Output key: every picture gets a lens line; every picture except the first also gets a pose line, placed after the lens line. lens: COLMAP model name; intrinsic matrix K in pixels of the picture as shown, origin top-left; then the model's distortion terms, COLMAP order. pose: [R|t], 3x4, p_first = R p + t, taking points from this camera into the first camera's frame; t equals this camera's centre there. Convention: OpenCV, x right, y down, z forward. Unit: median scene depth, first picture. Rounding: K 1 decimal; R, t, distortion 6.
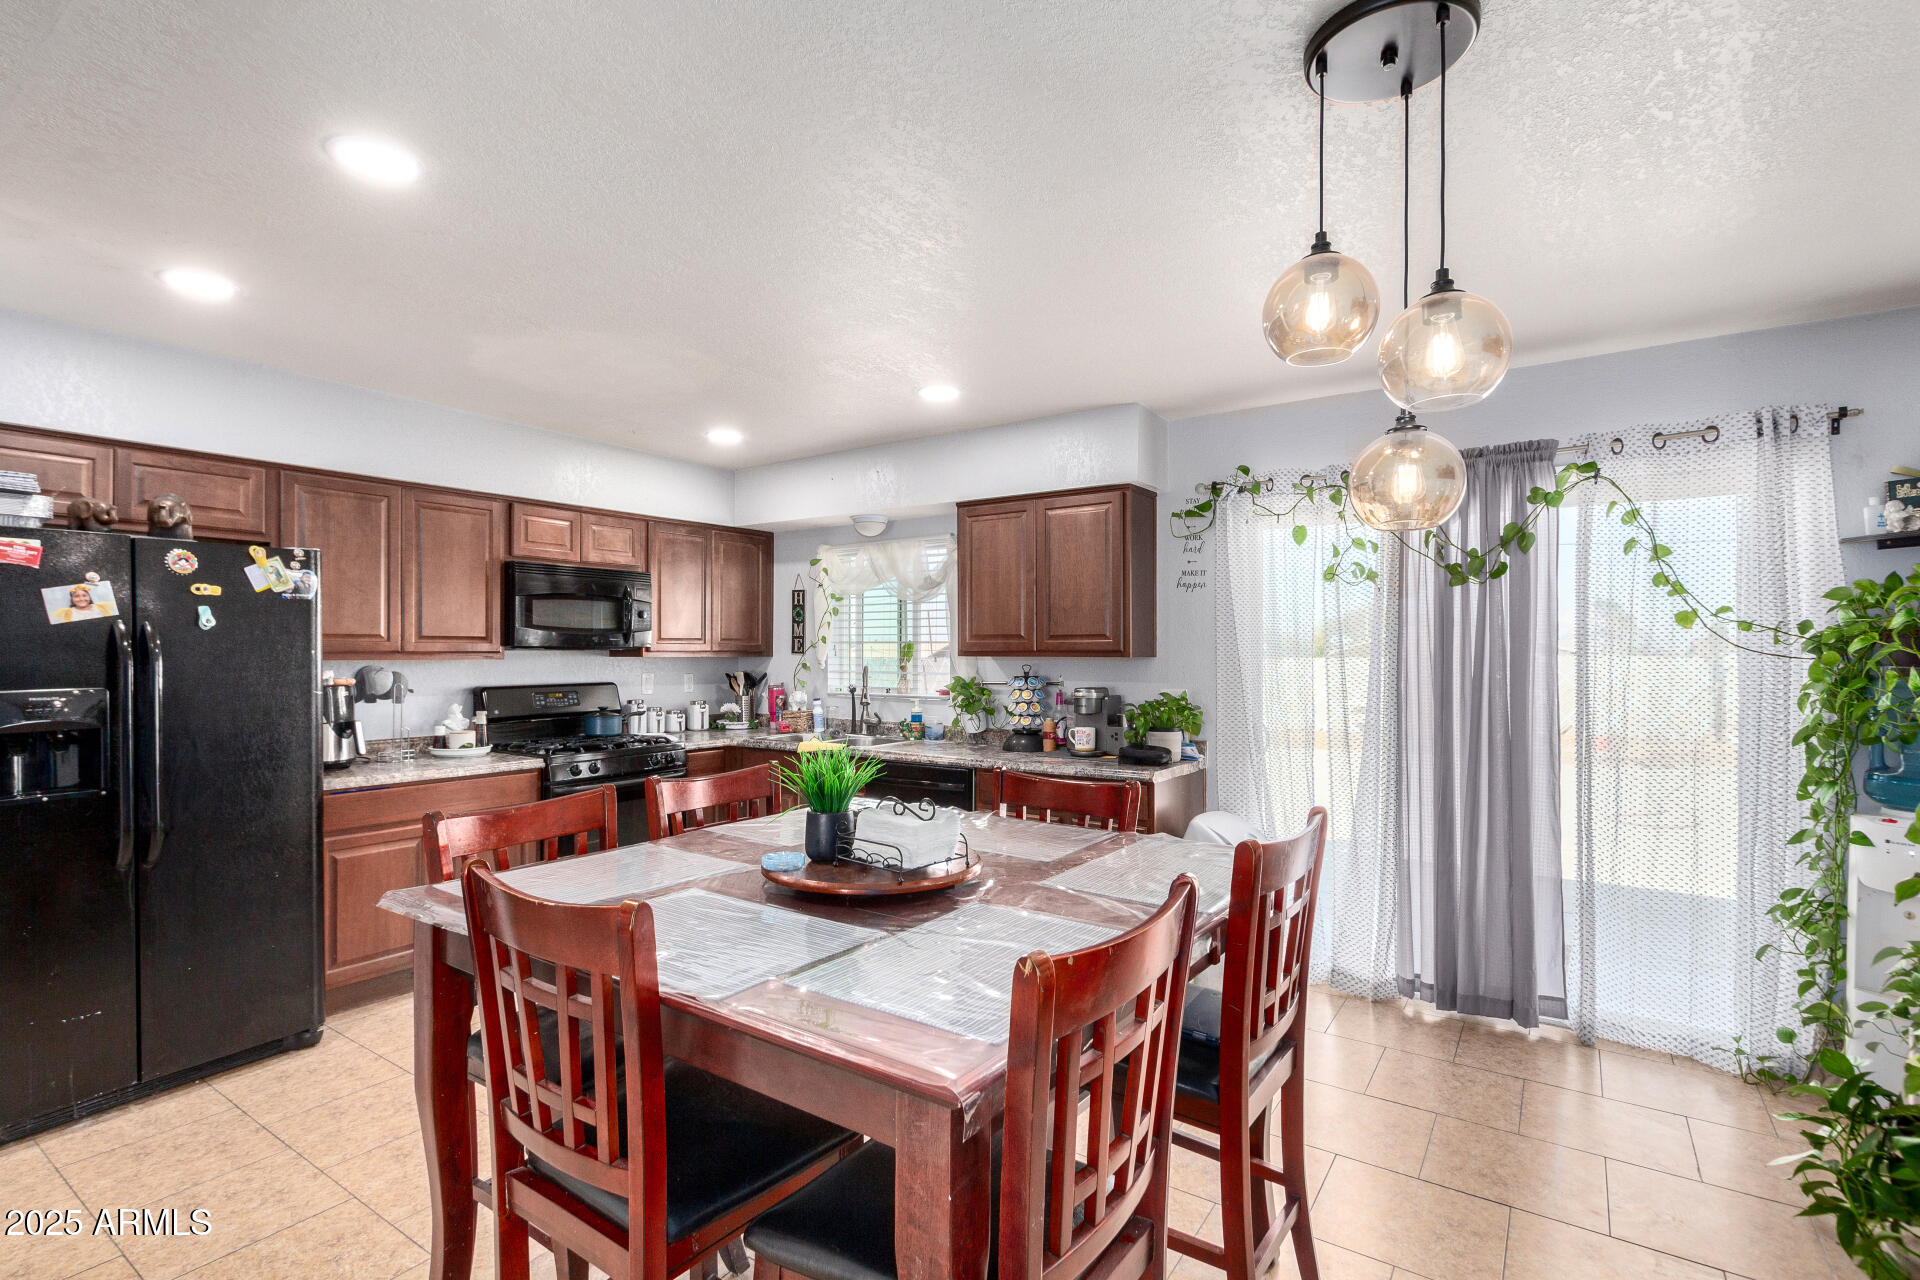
lens RADIAL K [[890.7, 0, 947.7], [0, 890.7, 649.9], [0, 0, 1]] dist [-0.000209, -0.001145]
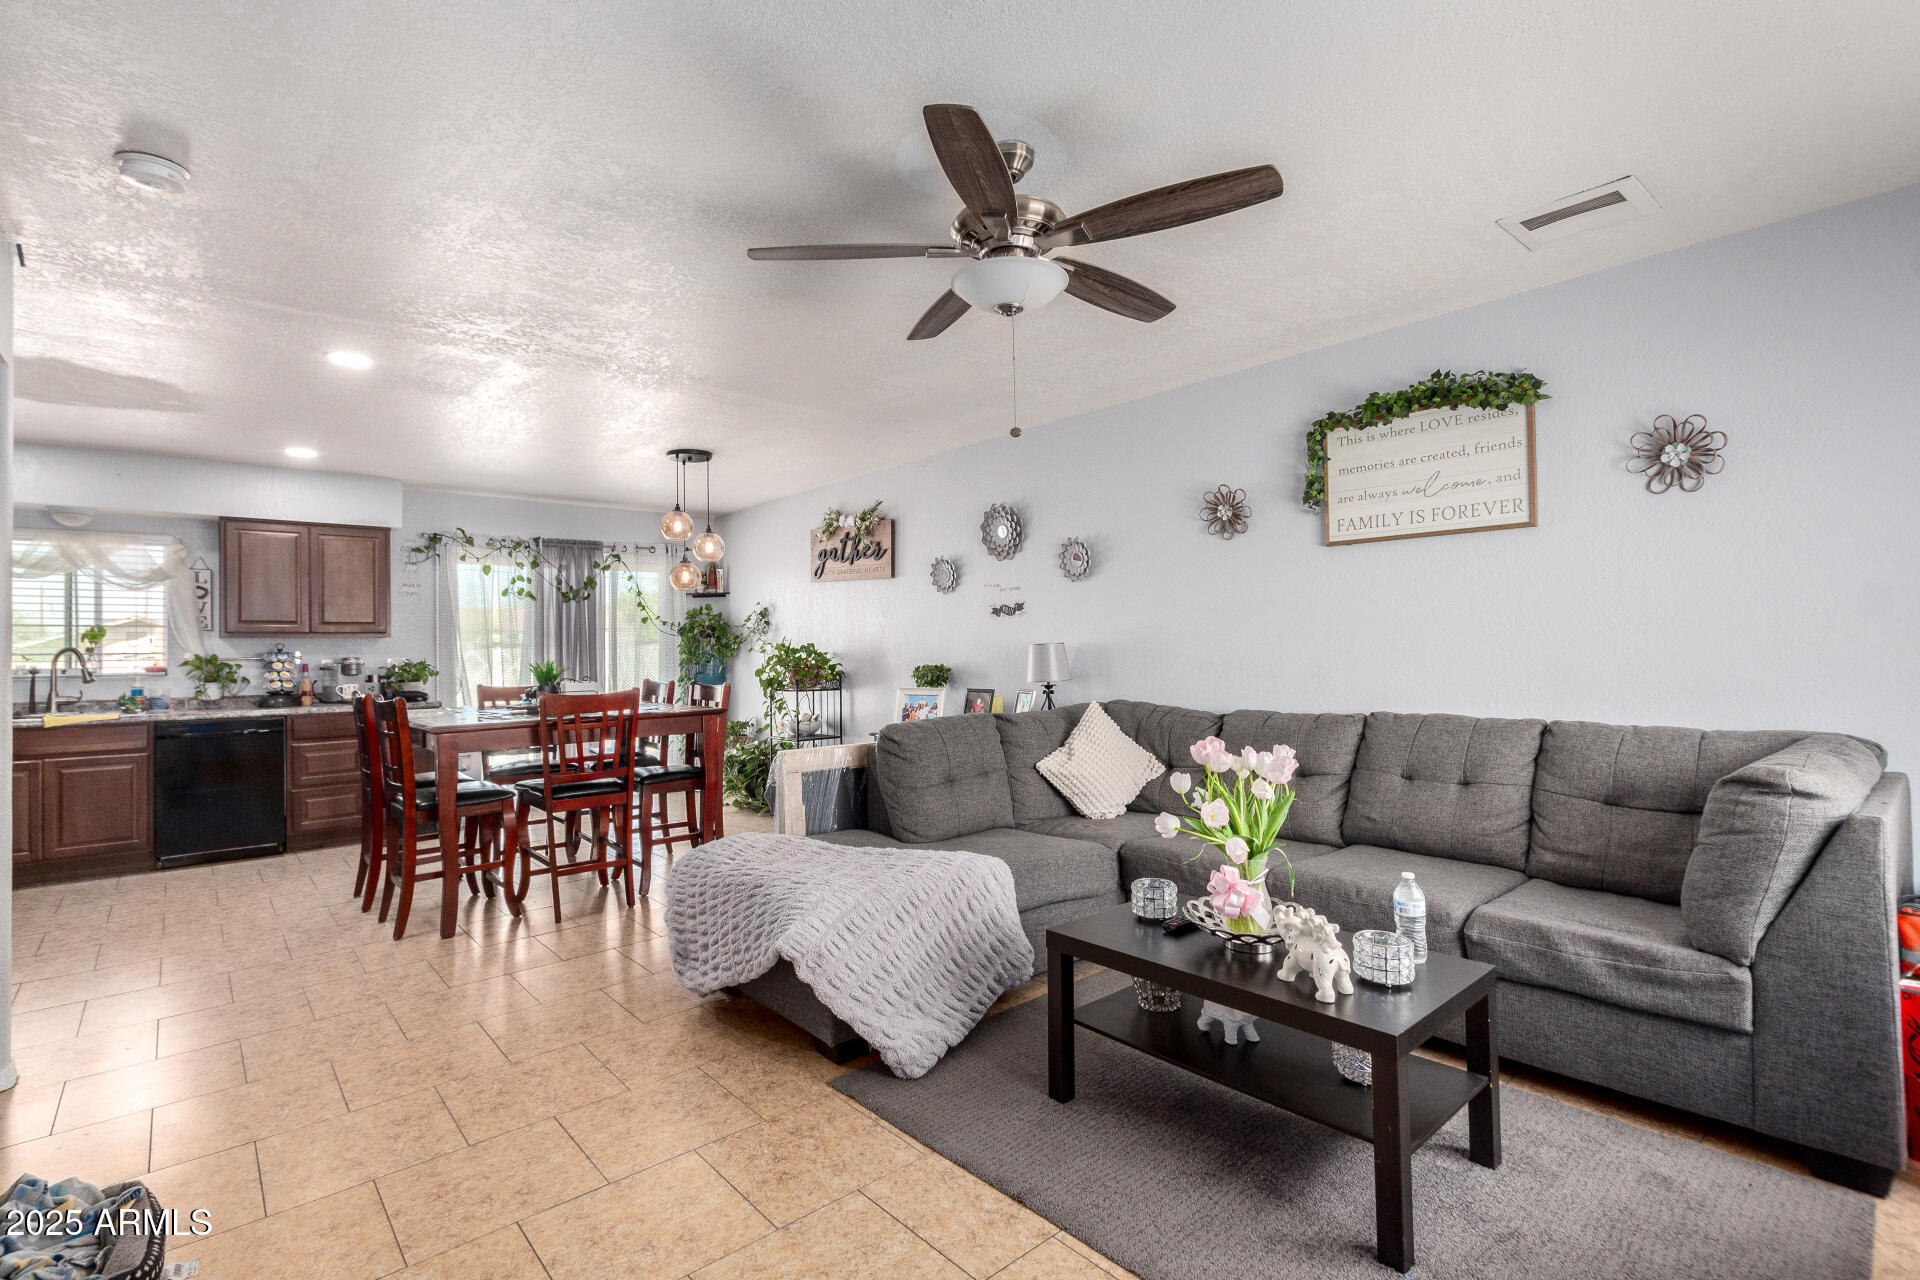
lens RADIAL K [[890.7, 0, 953.7], [0, 890.7, 634.8], [0, 0, 1]] dist [-0.000209, -0.001145]
pose [[0.227240, 0.000642, 0.973839, -1.461480], [0.004123, 0.999990, -0.001622, 0.014770], [-0.973830, 0.004383, 0.227235, -0.446659]]
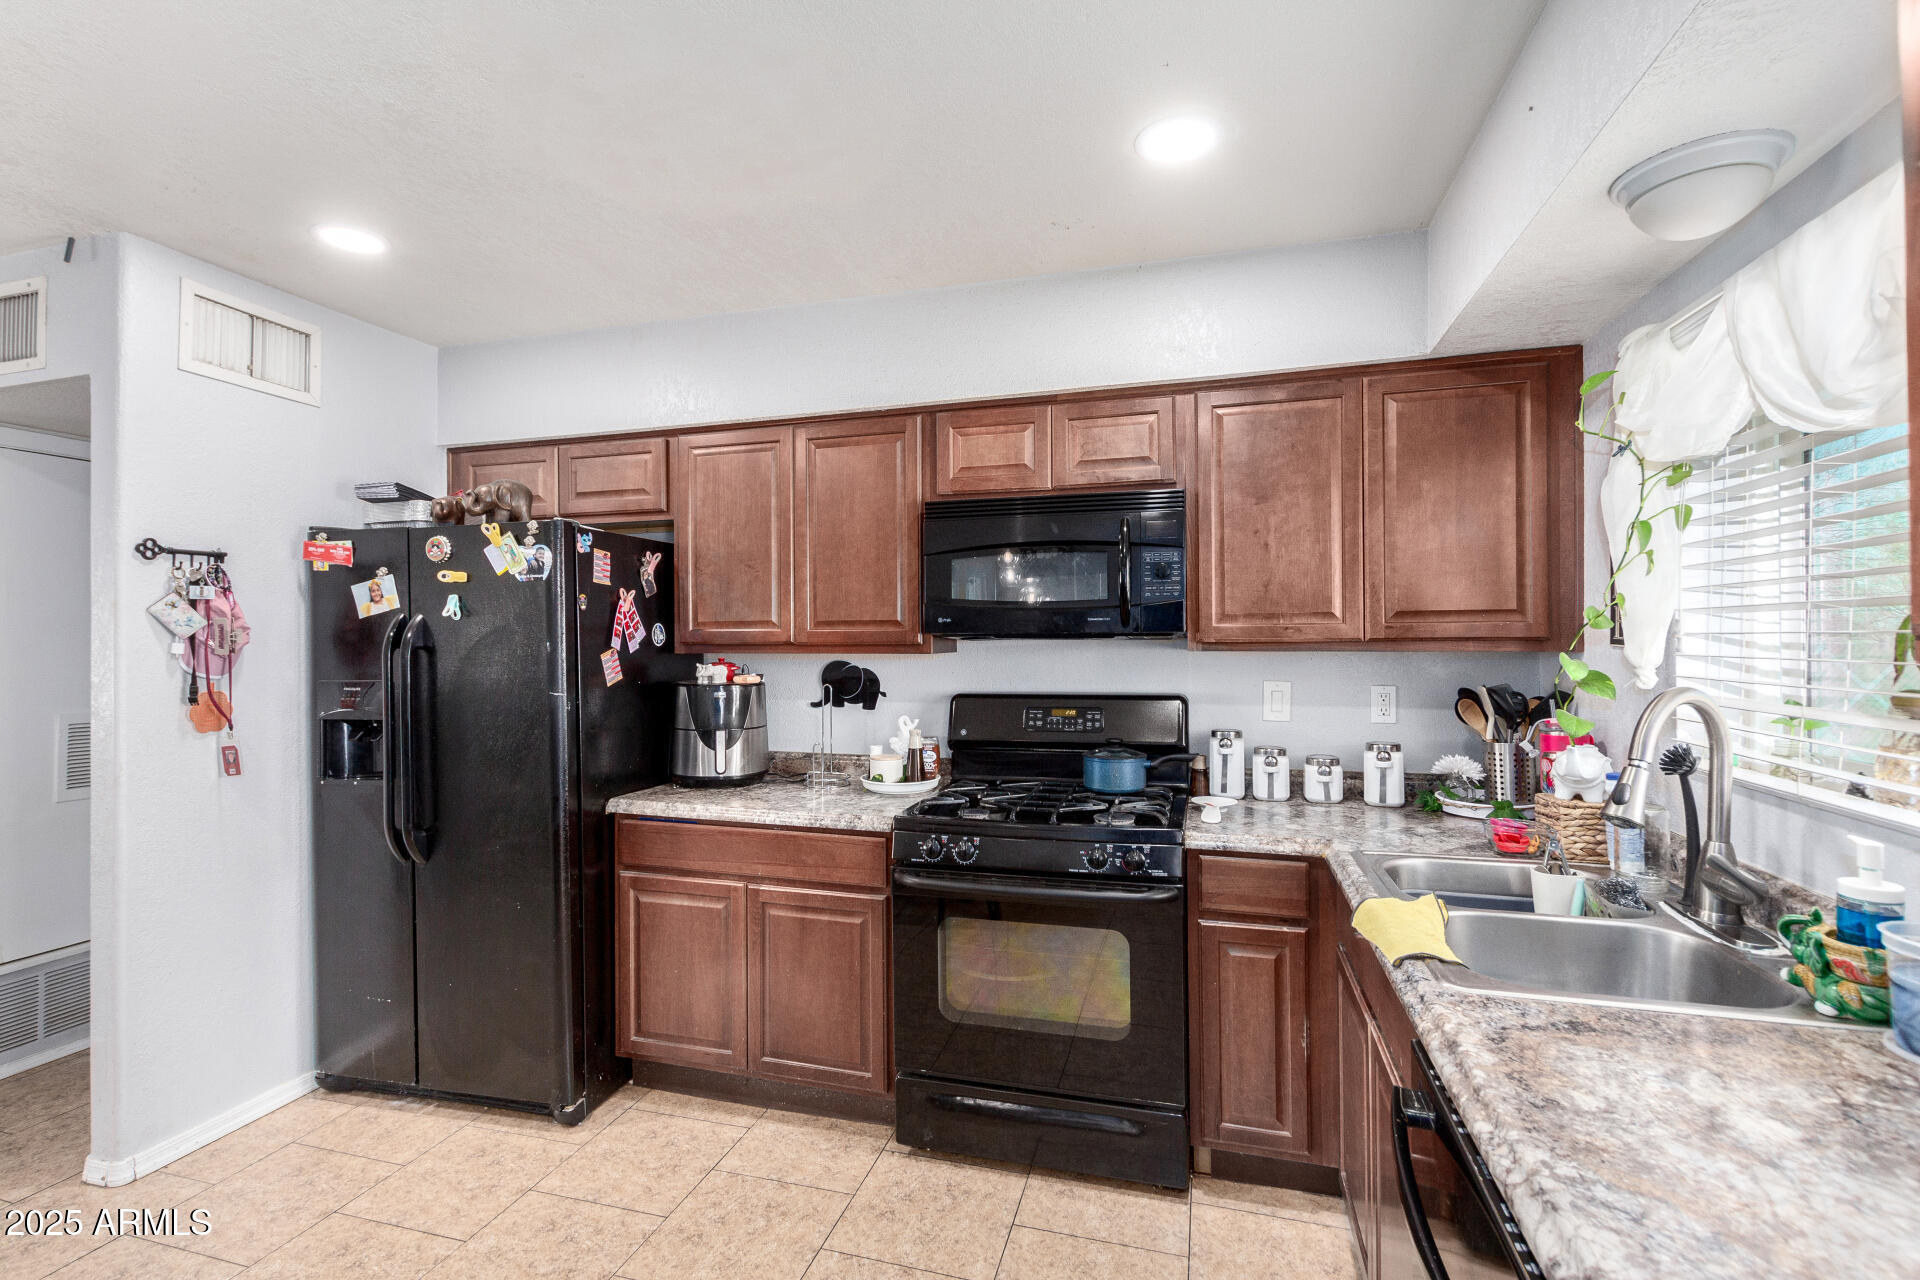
lens RADIAL K [[890.7, 0, 950.4], [0, 890.7, 630.5], [0, 0, 1]] dist [-0.000209, -0.001145]
pose [[0.308938, -0.010887, -0.951020, 0.105044], [0.006320, 0.999936, -0.009394, -0.000179], [0.951061, -0.003109, 0.308987, 0.640993]]
